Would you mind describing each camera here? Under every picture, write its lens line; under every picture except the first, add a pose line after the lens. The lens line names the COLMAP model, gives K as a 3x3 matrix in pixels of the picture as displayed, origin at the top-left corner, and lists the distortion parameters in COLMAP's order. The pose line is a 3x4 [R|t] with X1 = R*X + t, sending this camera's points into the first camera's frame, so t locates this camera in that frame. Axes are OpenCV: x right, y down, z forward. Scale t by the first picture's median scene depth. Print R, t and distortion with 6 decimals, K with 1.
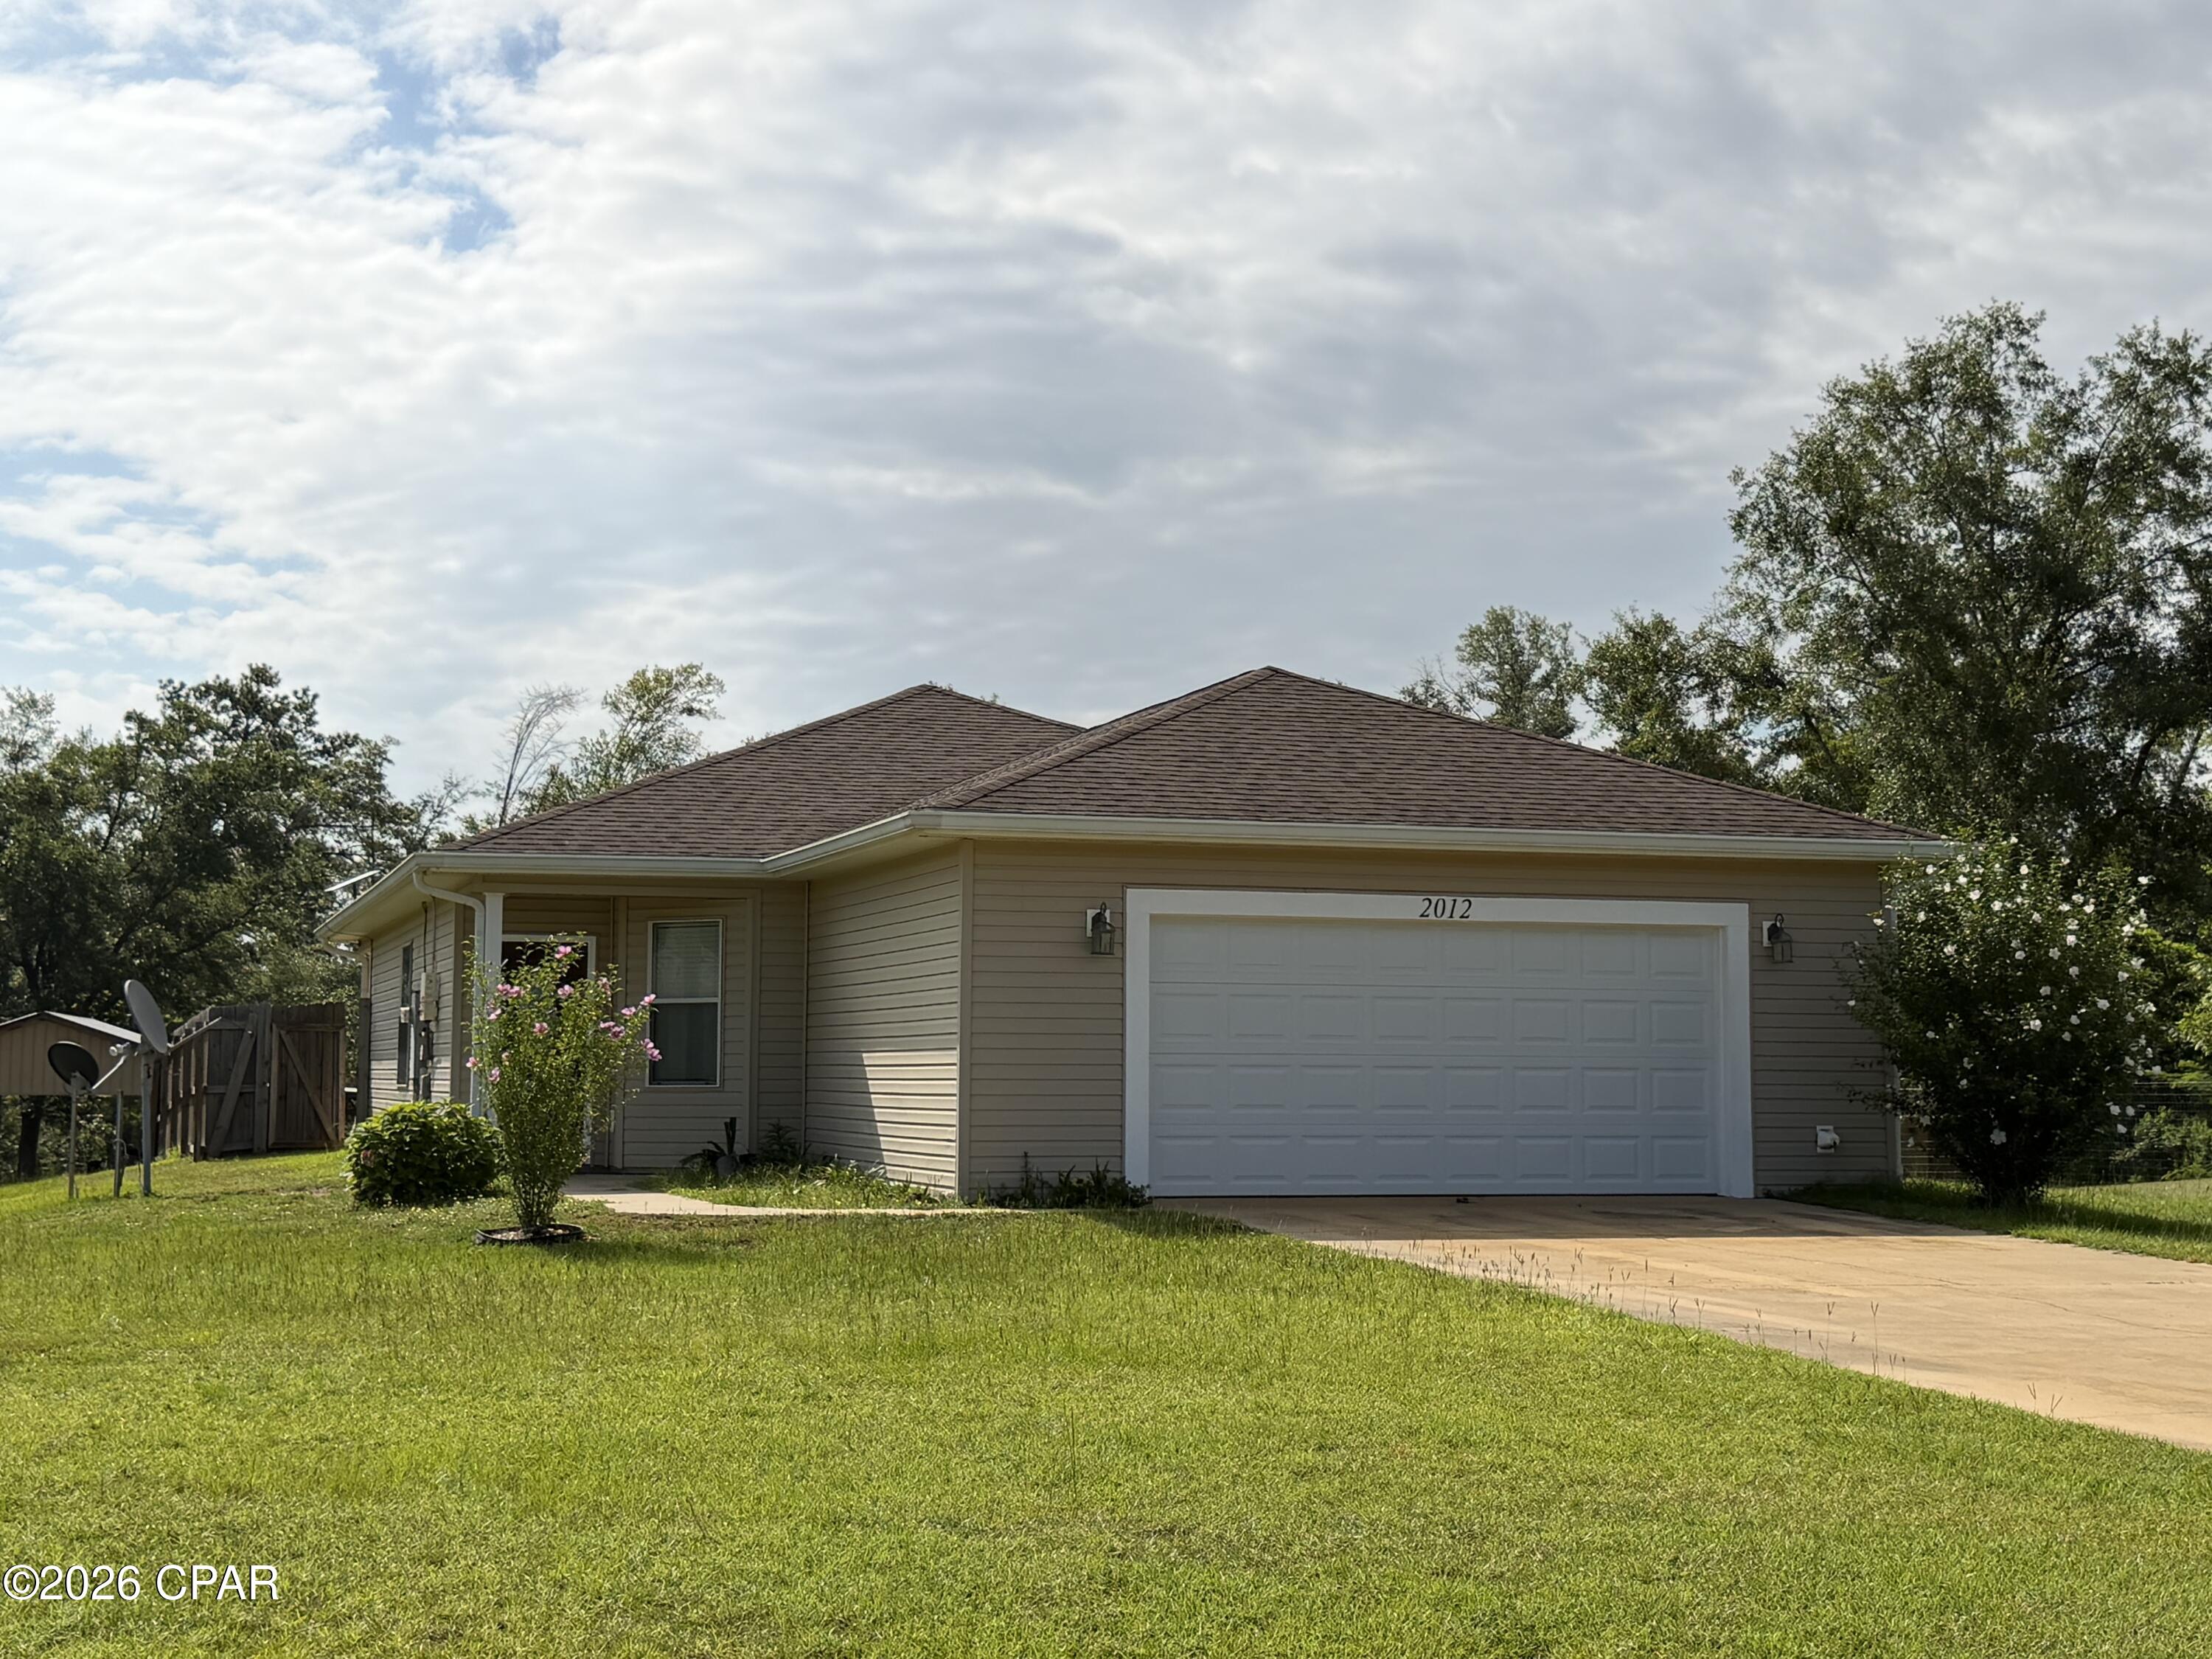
lens RADIAL K [[3040.2, 0, 1240.6], [0, 3040.2, 826.8], [0, 0, 1]] dist [0.198219, -0.009694]
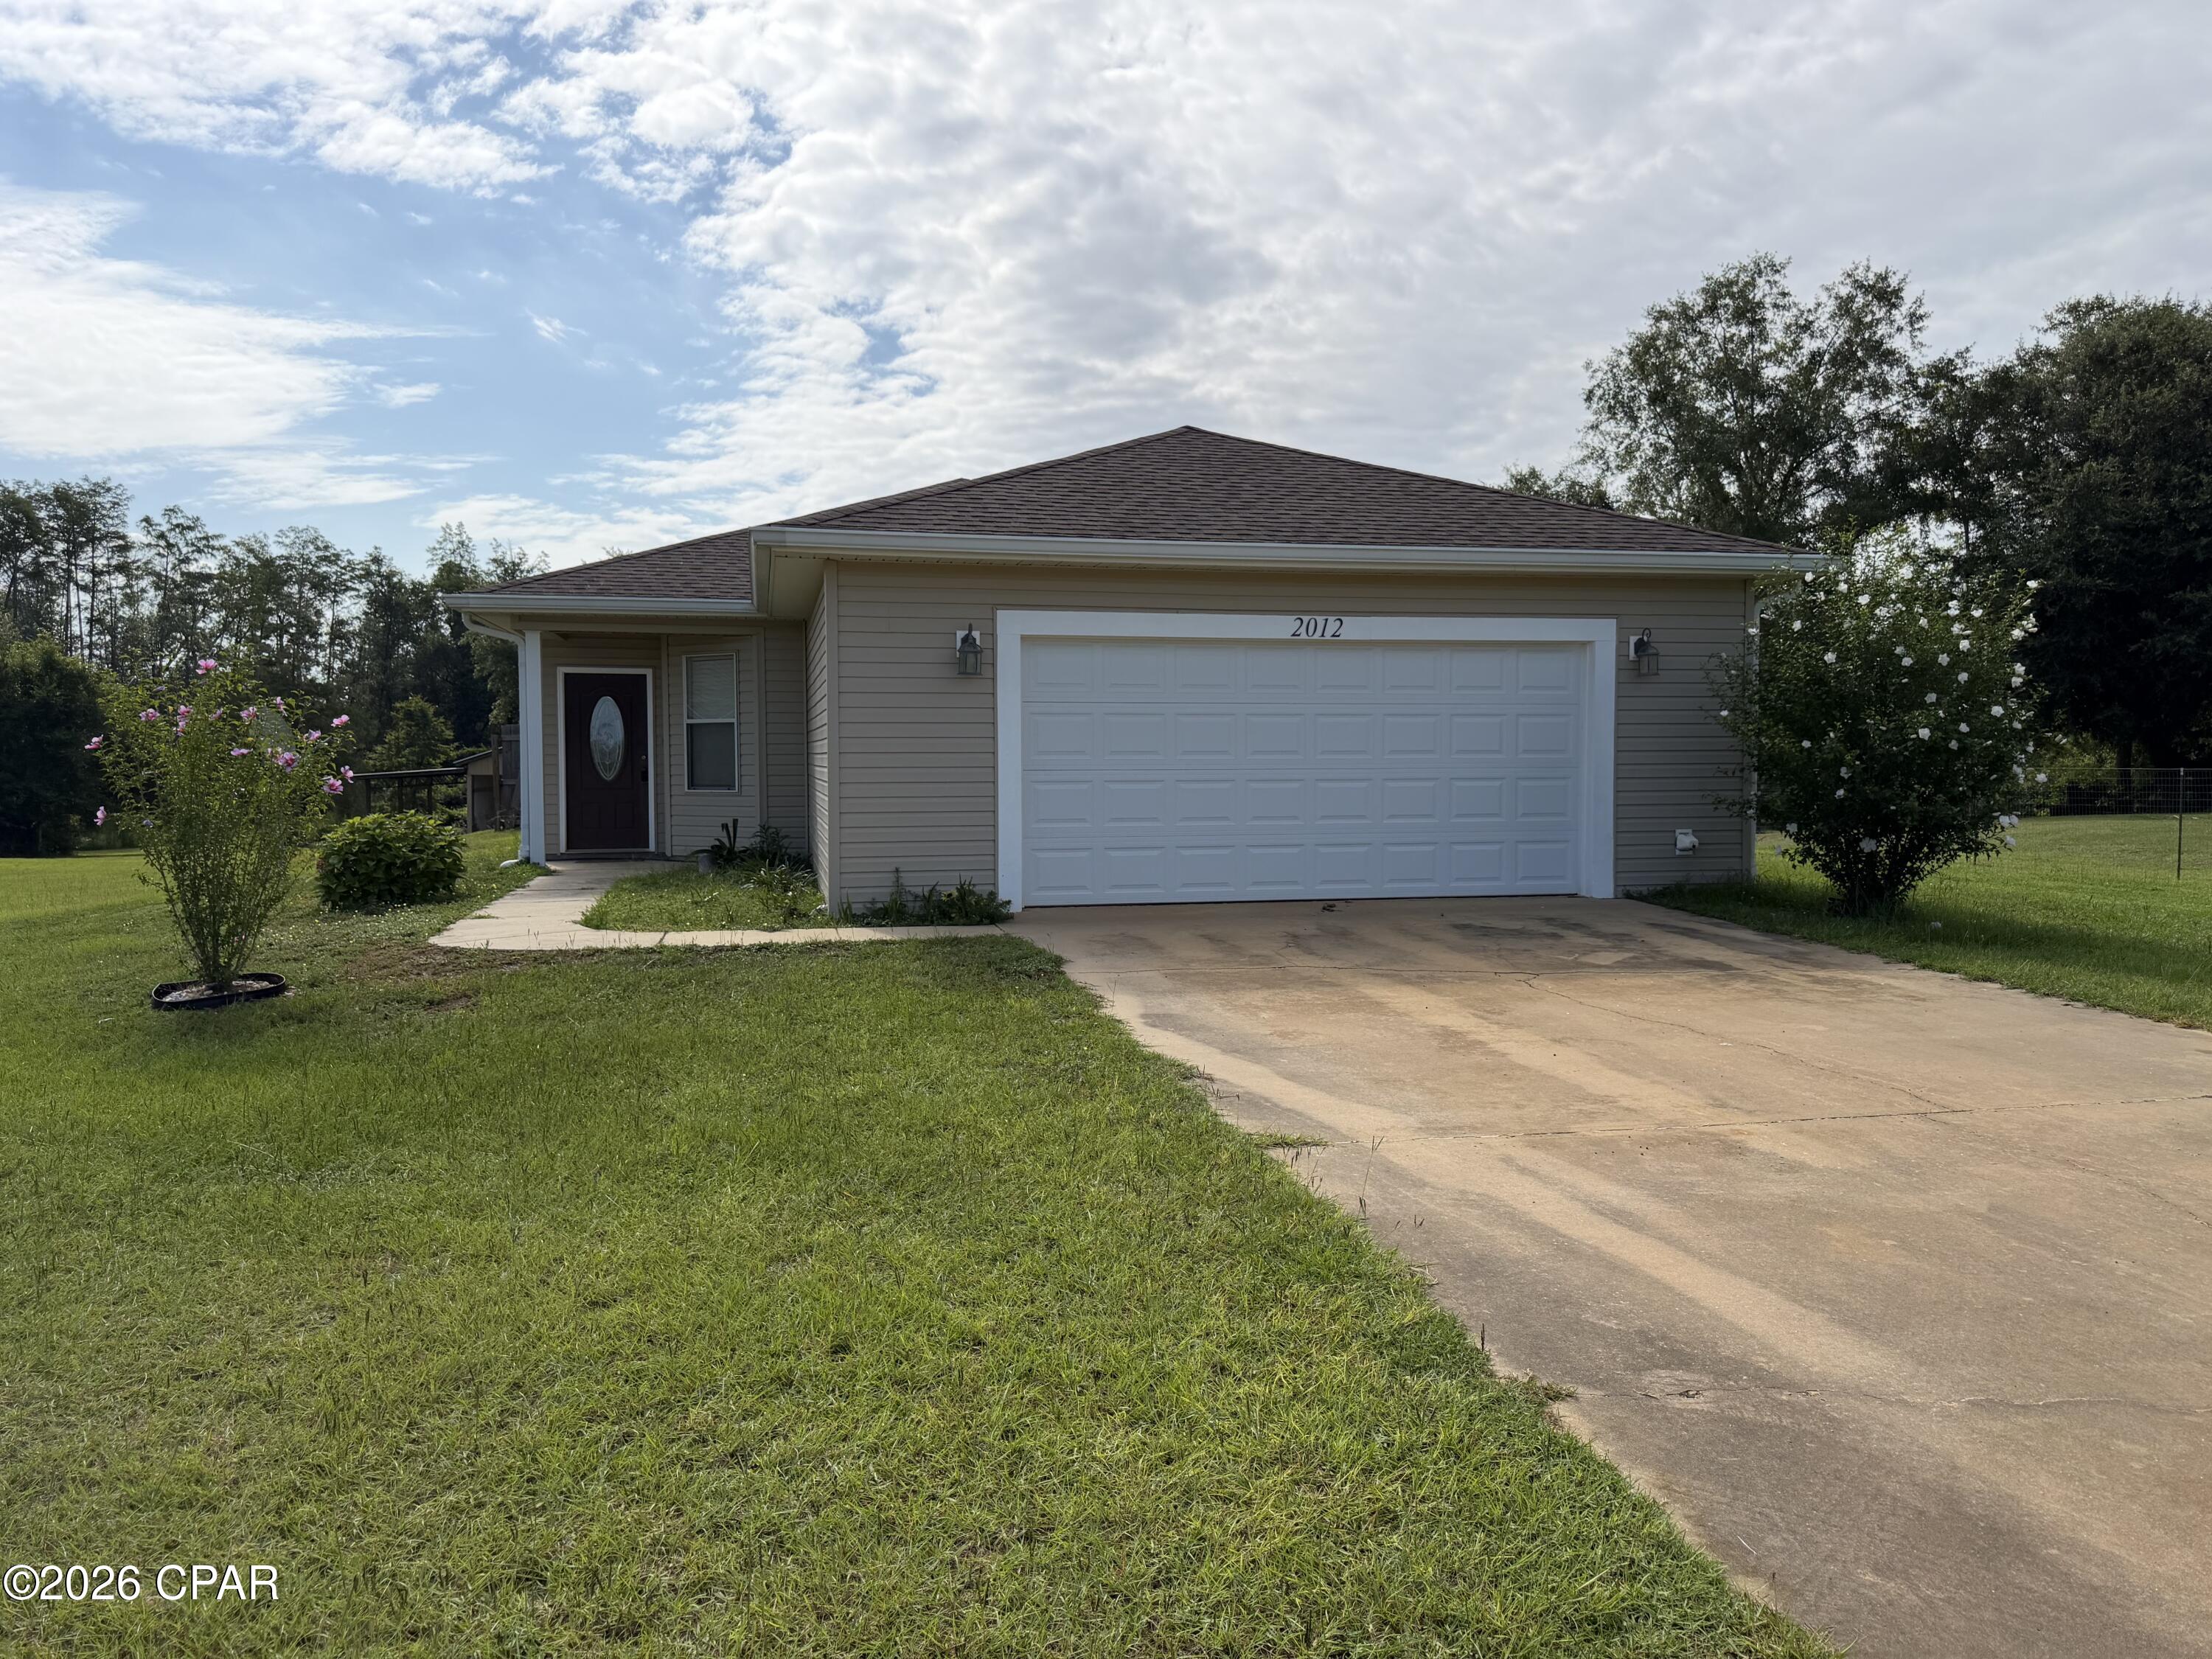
lens RADIAL K [[1571.0, 0, 1106.0], [0, 1571.0, 829.5], [0, 0, 1]] dist [0.025721, -0.004346]
pose [[0.991955, 0.000147, -0.126593, 0.053566], [0.016561, 0.991255, 0.130917, 0.020106], [0.125505, -0.131961, 0.983278, 0.383657]]
